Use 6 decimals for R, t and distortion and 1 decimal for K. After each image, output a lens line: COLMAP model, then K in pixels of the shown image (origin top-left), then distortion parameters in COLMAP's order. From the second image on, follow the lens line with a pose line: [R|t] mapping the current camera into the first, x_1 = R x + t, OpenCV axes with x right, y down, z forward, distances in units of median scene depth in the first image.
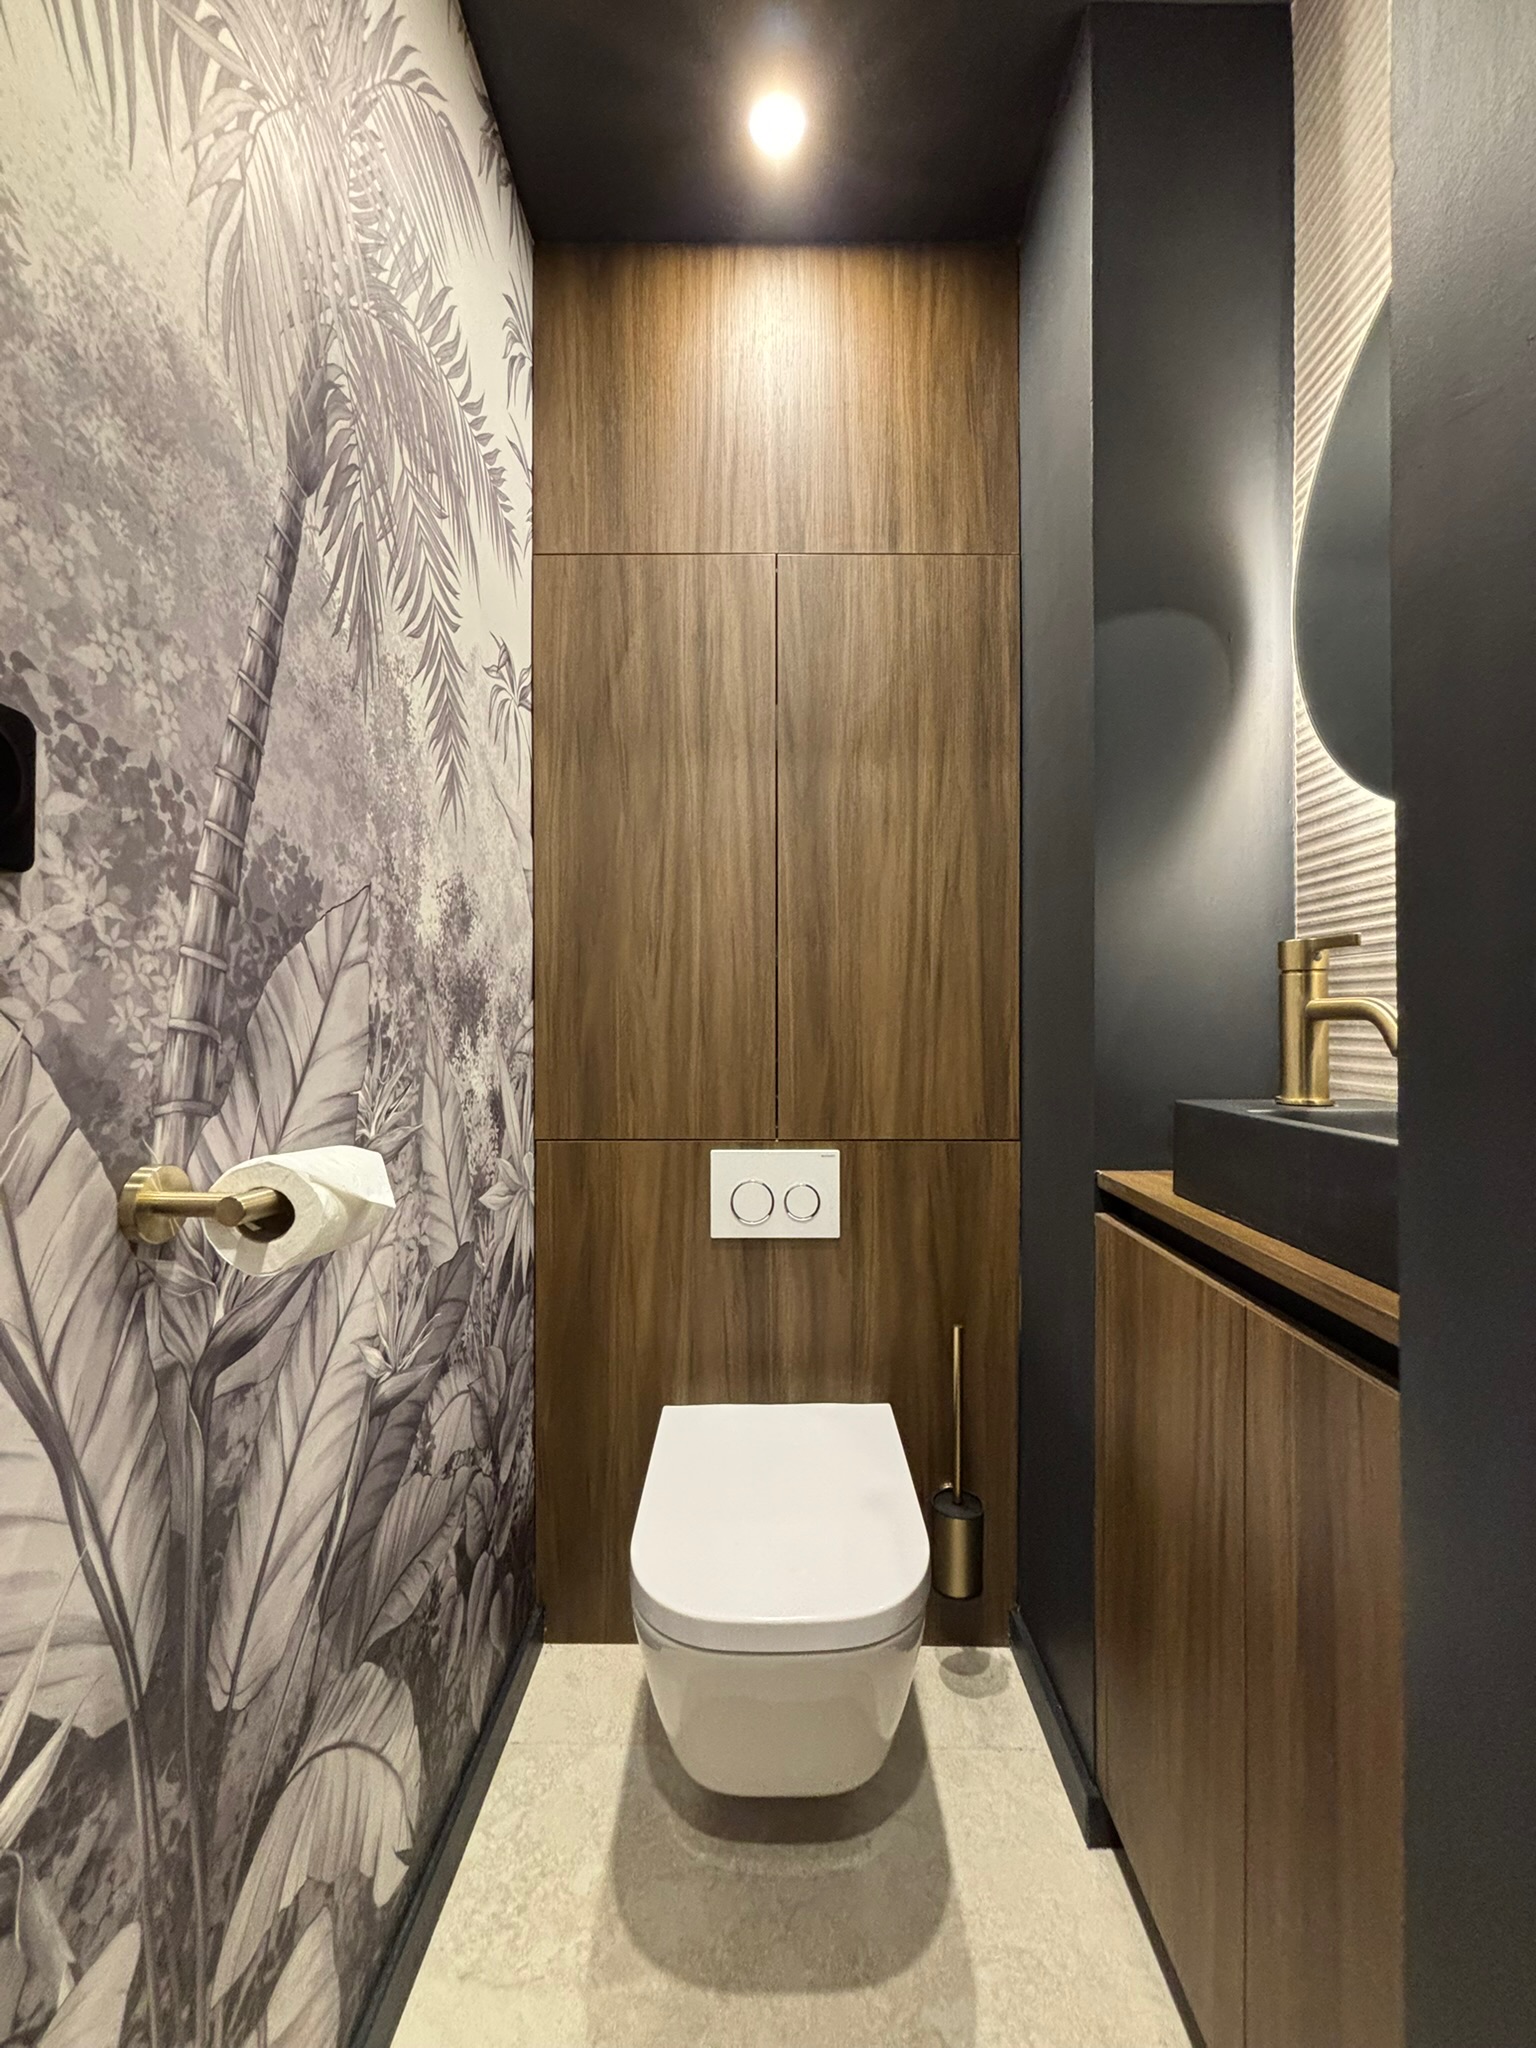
lens RADIAL K [[820.2, 0, 768.0], [0, 820.2, 1024.0], [0, 0, 1]] dist [0.003357, -0.000338]
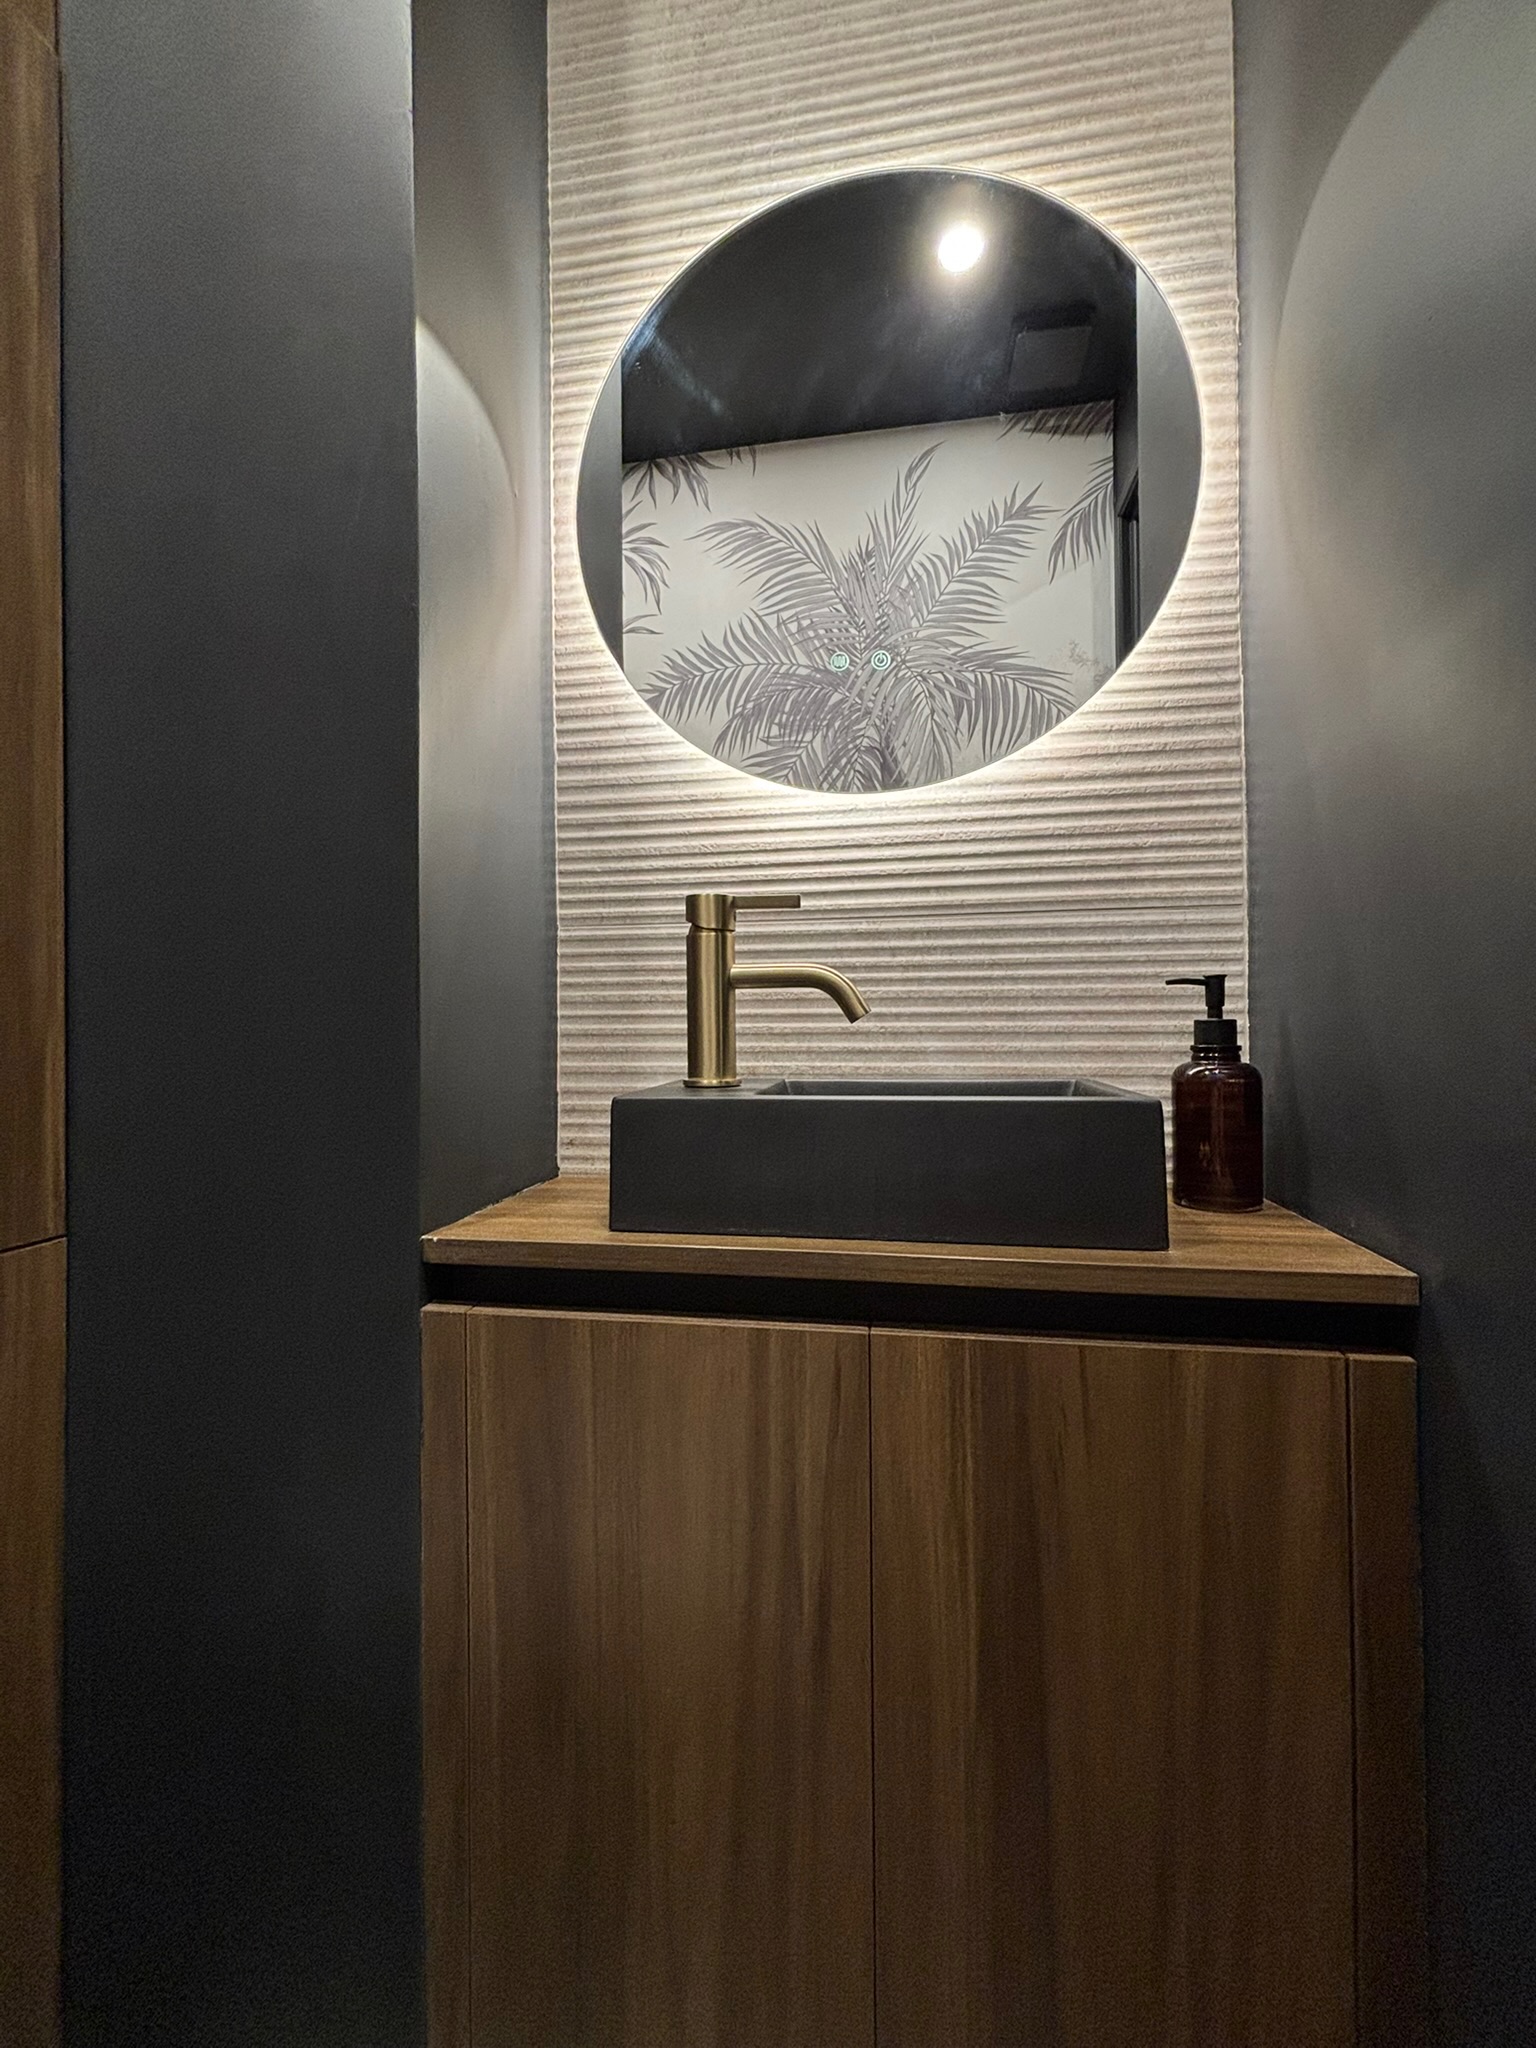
lens RADIAL K [[820.2, 0, 768.0], [0, 820.2, 1024.0], [0, 0, 1]] dist [0.003357, -0.000338]
pose [[0.172947, -0.000829, 0.984931, -0.157880], [0.008509, 0.999964, -0.000652, 0.027310], [-0.984894, 0.008493, 0.172948, 0.684603]]
